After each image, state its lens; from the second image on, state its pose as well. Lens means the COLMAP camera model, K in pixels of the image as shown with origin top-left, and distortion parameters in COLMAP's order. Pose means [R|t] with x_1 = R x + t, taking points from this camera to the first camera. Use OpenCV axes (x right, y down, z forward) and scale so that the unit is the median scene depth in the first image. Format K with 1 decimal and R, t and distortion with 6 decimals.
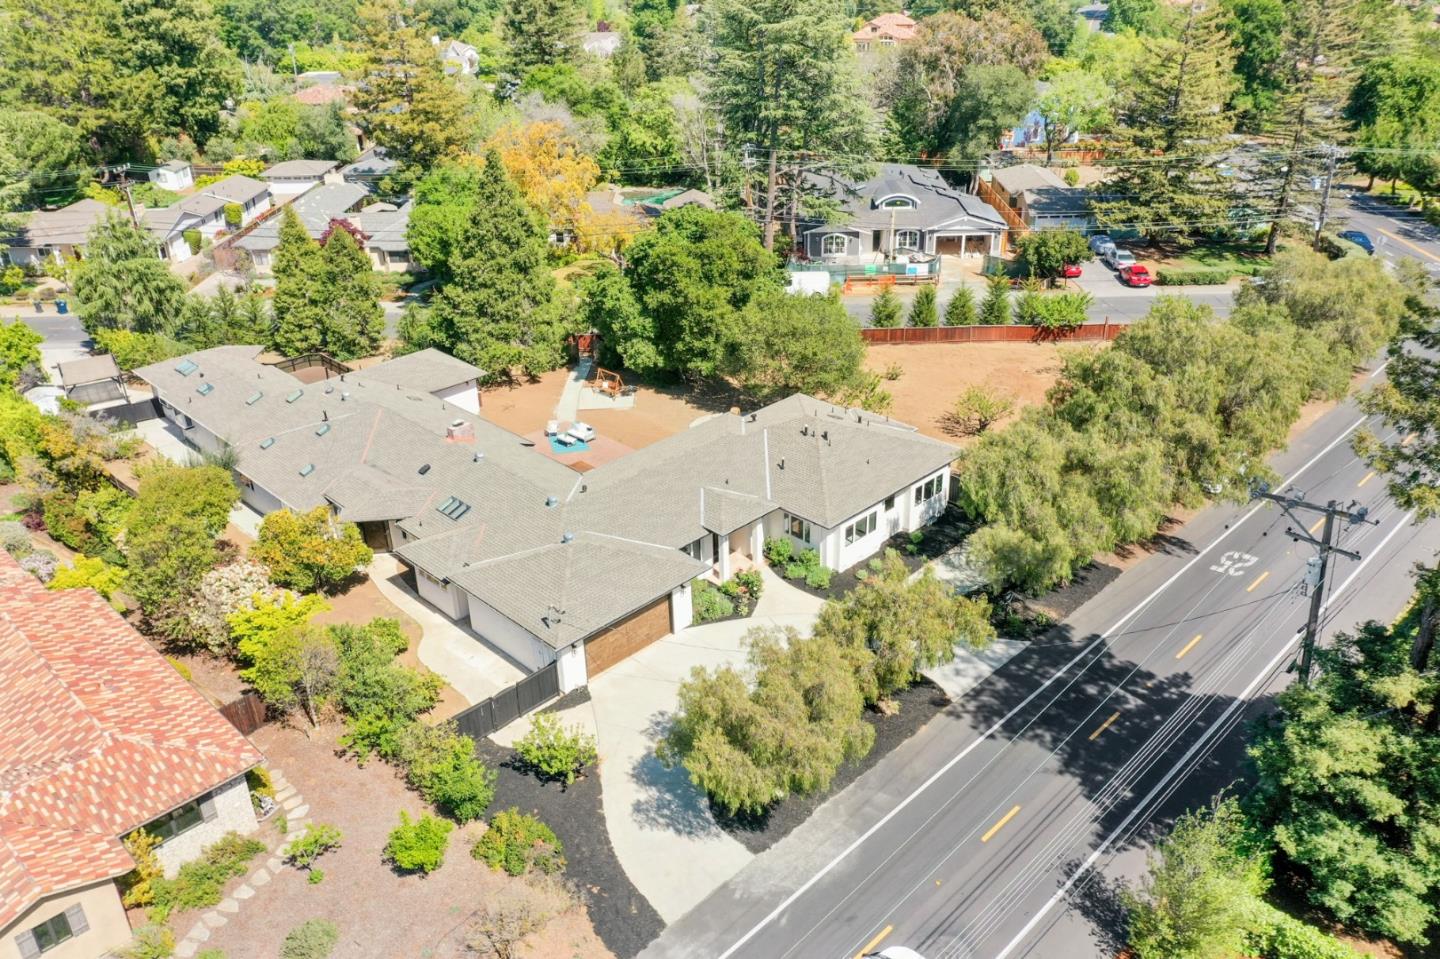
lens RADIAL K [[1157.8, 0, 720.1], [0, 1157.8, 482.1], [0, 0, 1]] dist [0.015224, 0.004960]
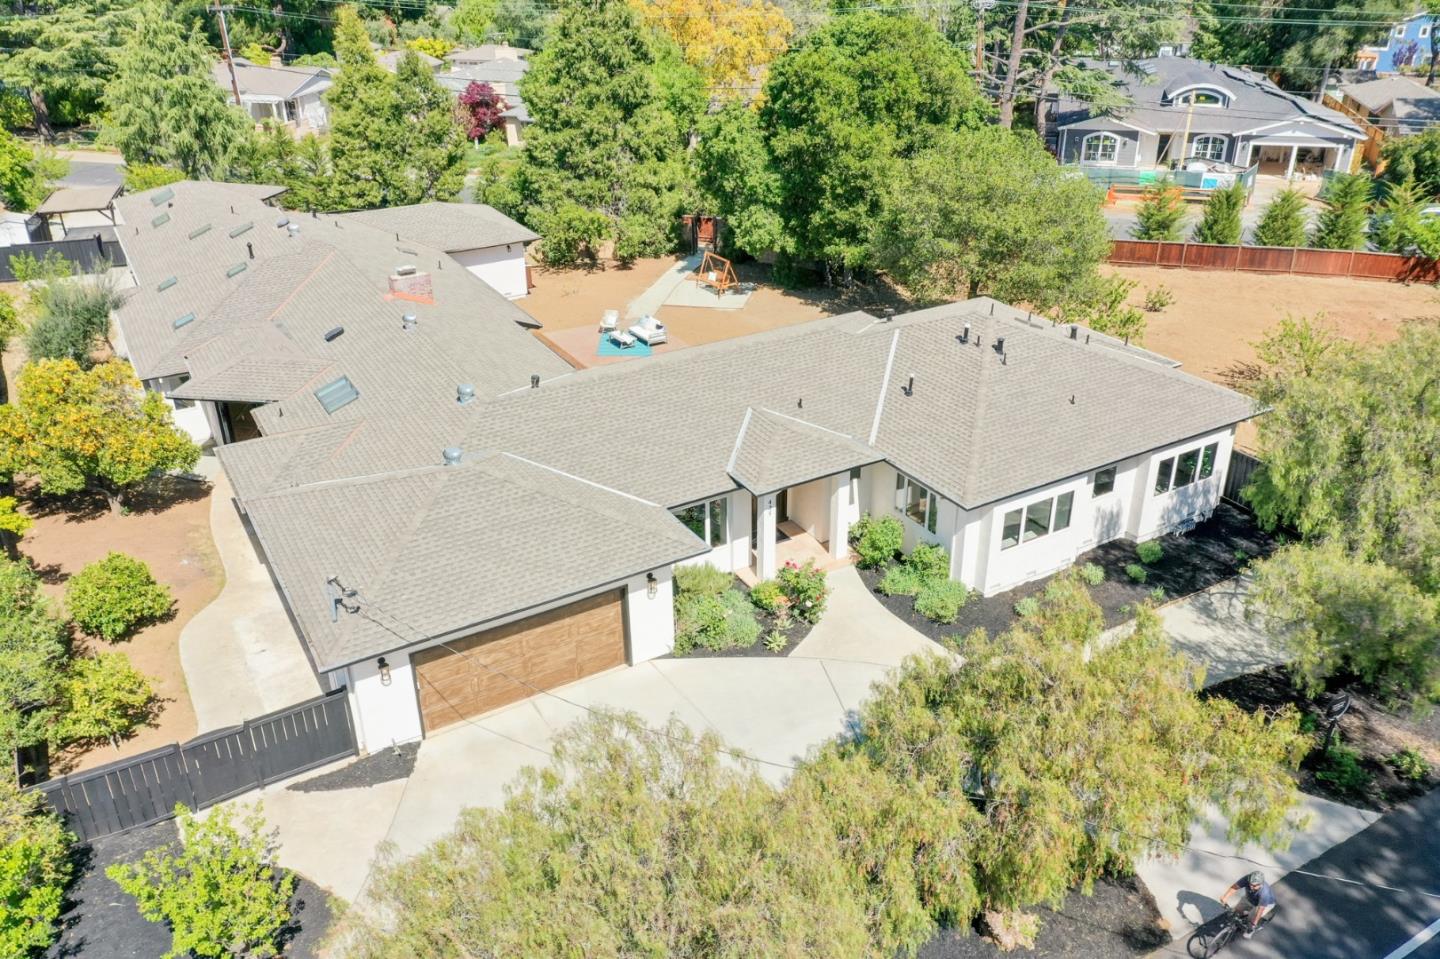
lens RADIAL K [[1157.8, 0, 721.4], [0, 1157.8, 475.4], [0, 0, 1]] dist [0.015224, 0.004960]
pose [[0.969183, 0.124919, -0.212322, 0.072585], [-0.124446, 0.992103, 0.015644, 0.023617], [0.212599, 0.011261, 0.977075, 0.362406]]
